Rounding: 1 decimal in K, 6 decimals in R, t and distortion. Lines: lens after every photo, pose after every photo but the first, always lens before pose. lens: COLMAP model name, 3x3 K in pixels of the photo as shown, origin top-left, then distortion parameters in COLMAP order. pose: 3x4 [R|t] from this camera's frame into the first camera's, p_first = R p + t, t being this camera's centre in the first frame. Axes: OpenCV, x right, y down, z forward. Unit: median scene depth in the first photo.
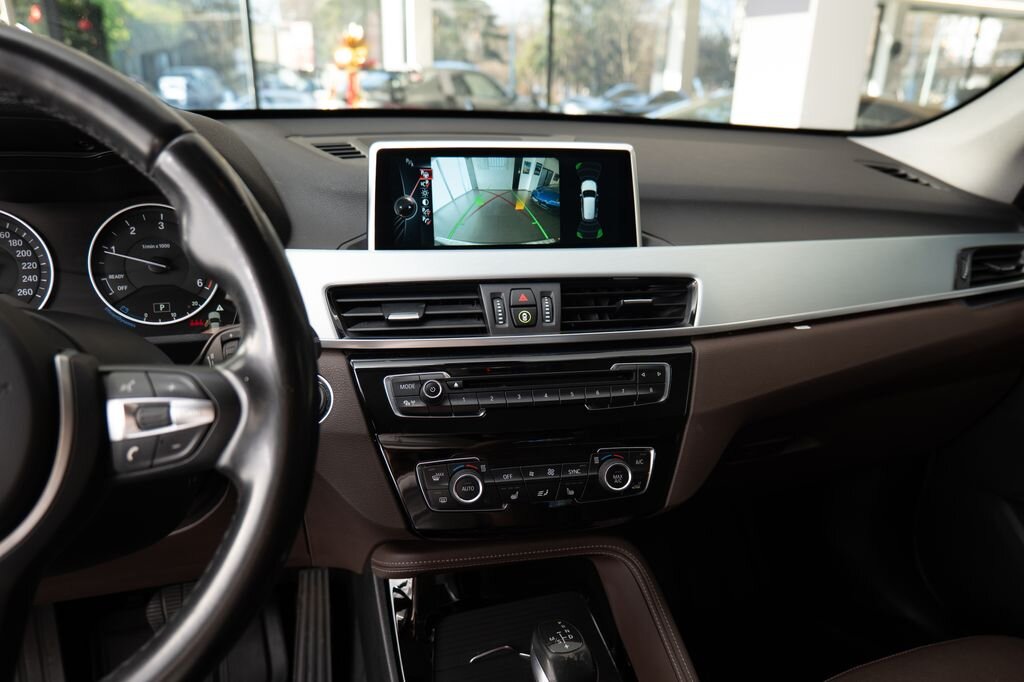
lens RADIAL K [[752.8, 0, 531.1], [0, 752.8, 380.2], [0, 0, 1]] dist [-0.022222, 0.018485]
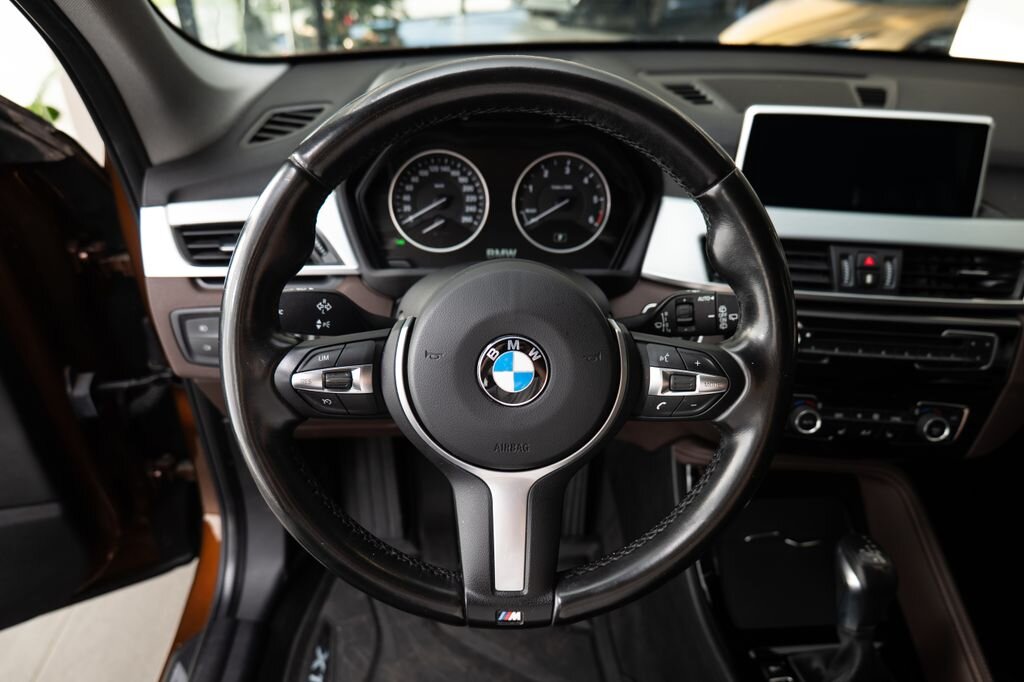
lens RADIAL K [[674.0, 0, 514.7], [0, 674.0, 365.4], [0, 0, 1]] dist [-0.020794, 0.008875]
pose [[0.968023, 0.141837, -0.206916, -0.294829], [-0.099112, 0.973952, 0.203949, -0.108100], [0.230453, -0.176919, 0.956865, -0.125477]]
